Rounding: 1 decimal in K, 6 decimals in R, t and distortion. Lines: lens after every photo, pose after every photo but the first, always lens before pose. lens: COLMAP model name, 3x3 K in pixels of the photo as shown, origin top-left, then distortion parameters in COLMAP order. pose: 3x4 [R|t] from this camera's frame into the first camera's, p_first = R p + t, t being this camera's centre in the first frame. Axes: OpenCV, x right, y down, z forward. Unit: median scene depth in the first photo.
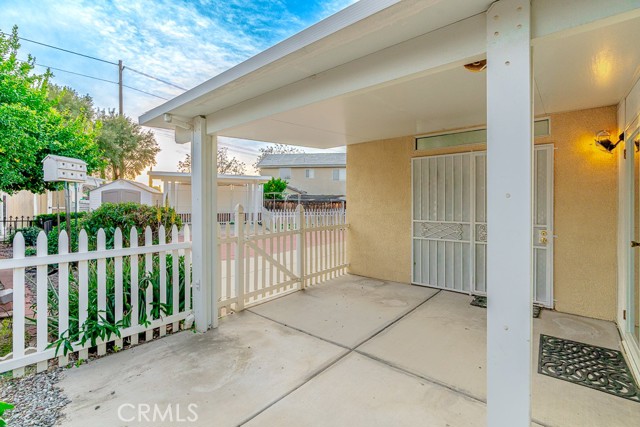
lens RADIAL K [[298.7, 0, 320.7], [0, 298.7, 201.1], [0, 0, 1]] dist [-0.001697, 0.000318]
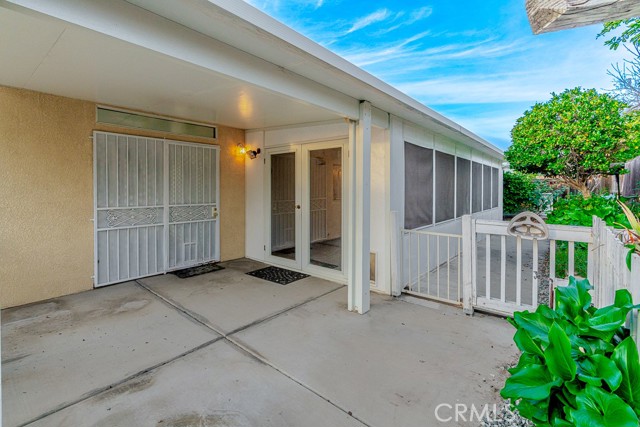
lens RADIAL K [[298.7, 0, 327.8], [0, 298.7, 187.5], [0, 0, 1]] dist [-0.001697, 0.000318]
pose [[-0.025080, 0.001014, 0.999685, -0.620162], [-0.006723, 0.999977, -0.001183, 0.004672], [-0.999663, -0.006750, -0.025073, 0.482260]]
